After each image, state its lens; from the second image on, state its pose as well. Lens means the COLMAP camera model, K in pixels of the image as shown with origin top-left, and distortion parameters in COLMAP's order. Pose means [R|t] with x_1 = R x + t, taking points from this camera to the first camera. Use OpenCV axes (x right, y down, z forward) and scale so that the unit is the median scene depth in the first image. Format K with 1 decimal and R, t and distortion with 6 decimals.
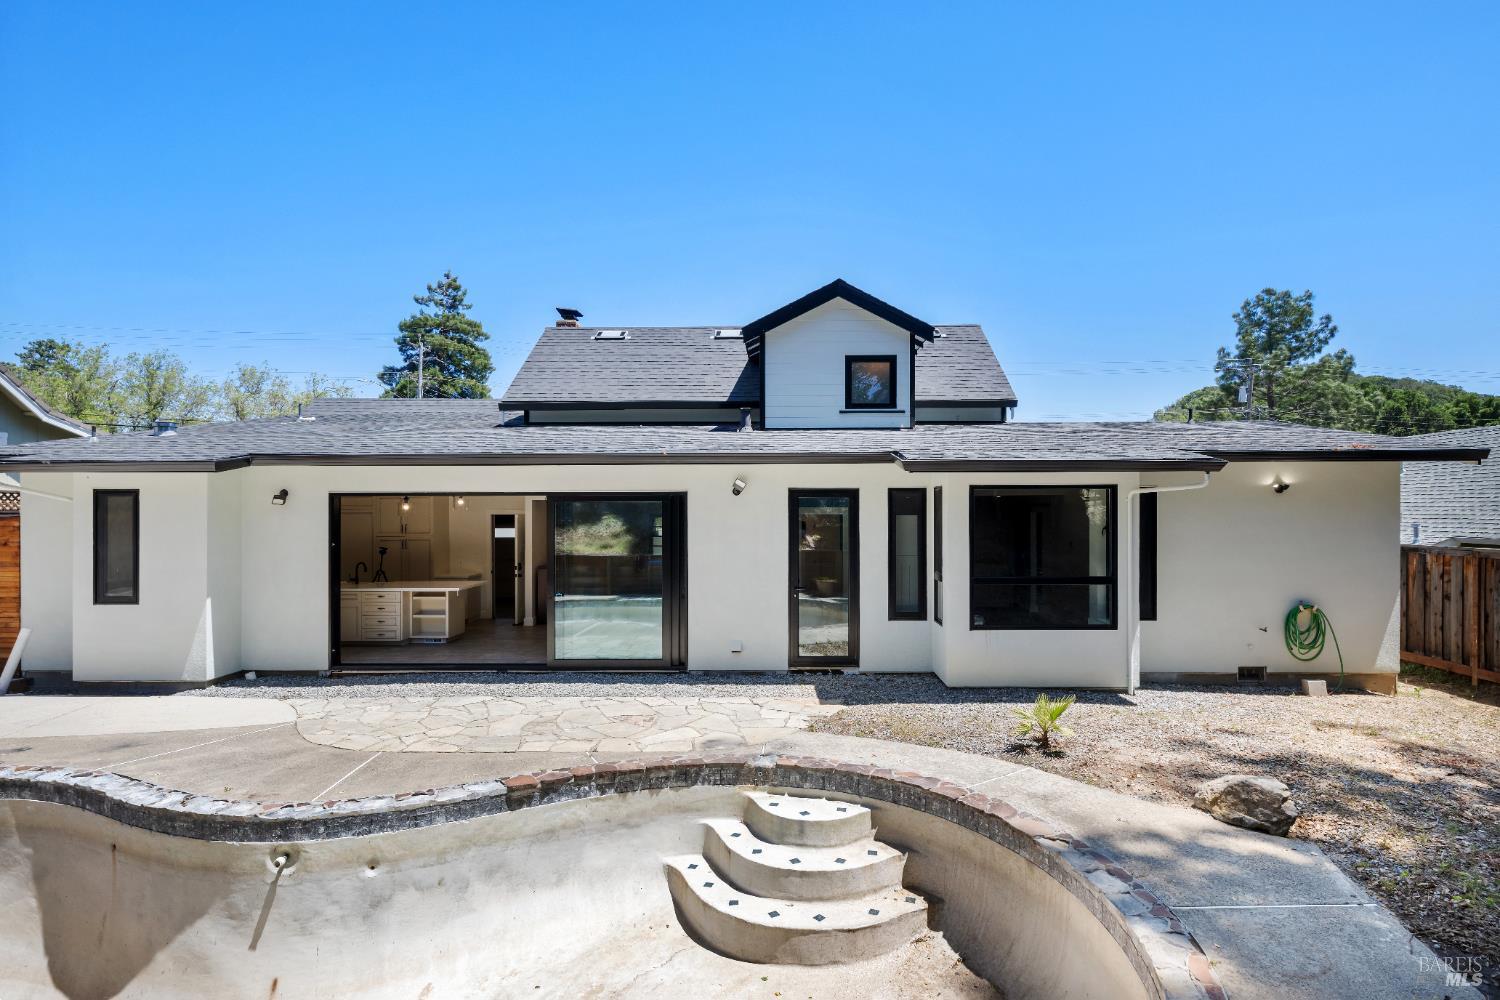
lens RADIAL K [[743.4, 0, 777.7], [0, 743.4, 505.0], [0, 0, 1]] dist [-0.001242, 0.000647]
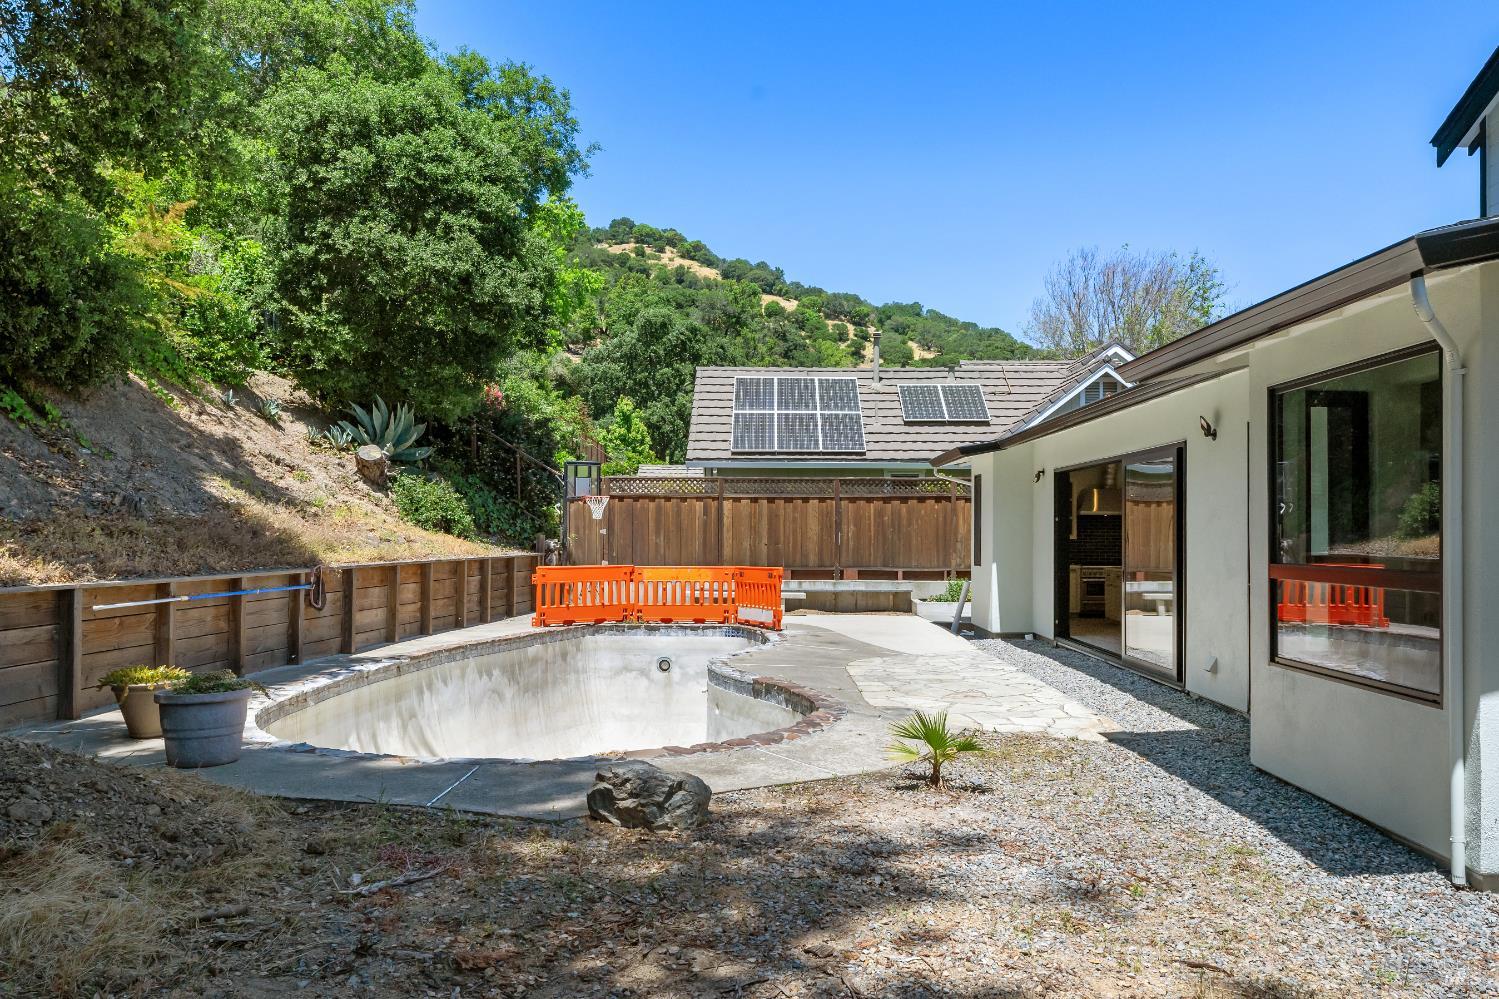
lens RADIAL K [[1153.3, 0, 749.5], [0, 1153.3, 499.5], [0, 0, 1]] dist [-0.000272, -0.000283]
pose [[-0.007407, -0.029095, -0.999549, 1.034829], [0.010185, 0.999523, -0.029170, 0.076768], [0.999921, -0.010396, -0.007107, 0.645415]]
